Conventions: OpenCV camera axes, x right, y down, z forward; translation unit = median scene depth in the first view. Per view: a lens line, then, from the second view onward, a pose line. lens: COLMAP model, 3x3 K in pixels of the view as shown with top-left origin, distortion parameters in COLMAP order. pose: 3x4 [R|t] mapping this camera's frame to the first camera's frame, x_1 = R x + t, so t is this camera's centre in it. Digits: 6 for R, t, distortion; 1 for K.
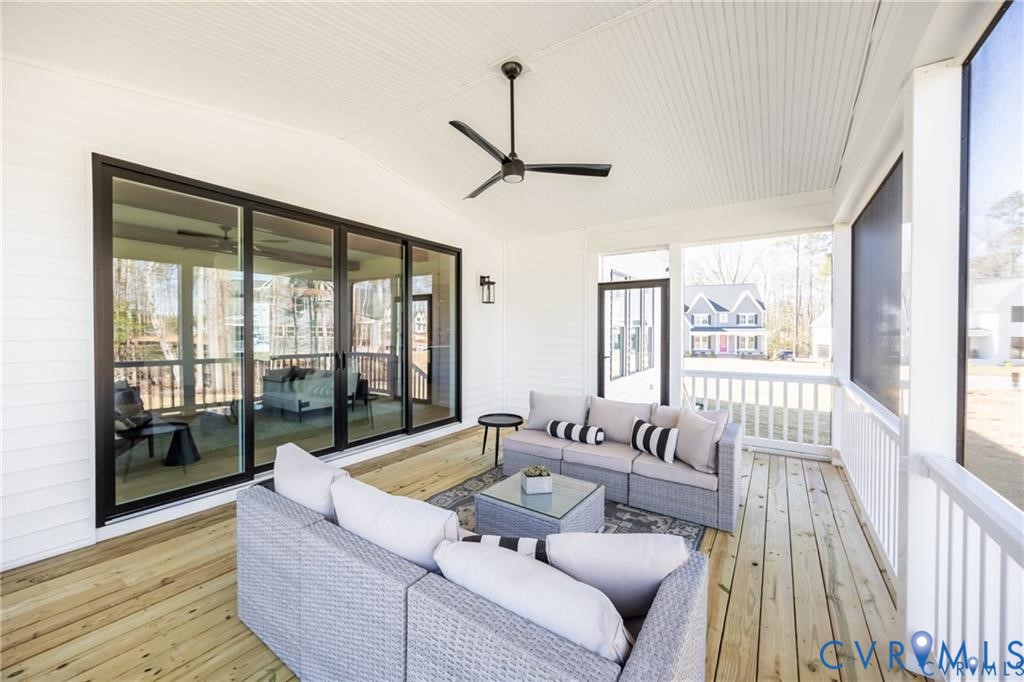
lens RADIAL K [[395.9, 0, 515.3], [0, 395.9, 334.6], [0, 0, 1]] dist [-0.001232, -0.000119]
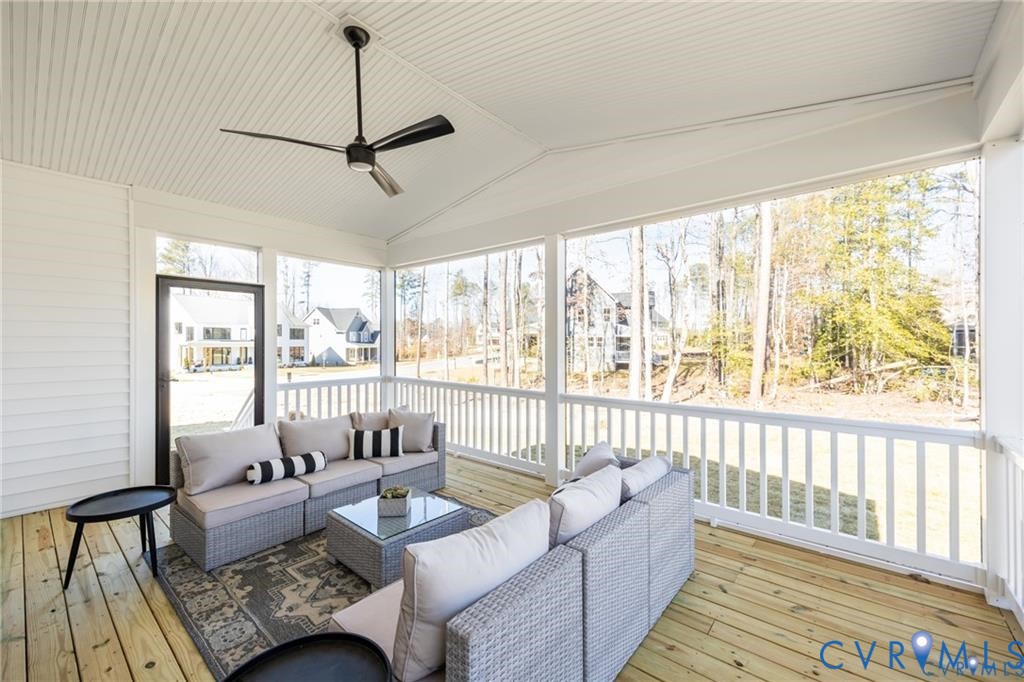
lens RADIAL K [[395.9, 0, 517.9], [0, 395.9, 344.5], [0, 0, 1]] dist [-0.001232, -0.000119]
pose [[0.100920, 0.000062, 0.994894, -0.606371], [0.011371, 0.999935, -0.001216, 0.001553], [-0.994830, 0.011436, 0.100913, 0.442929]]
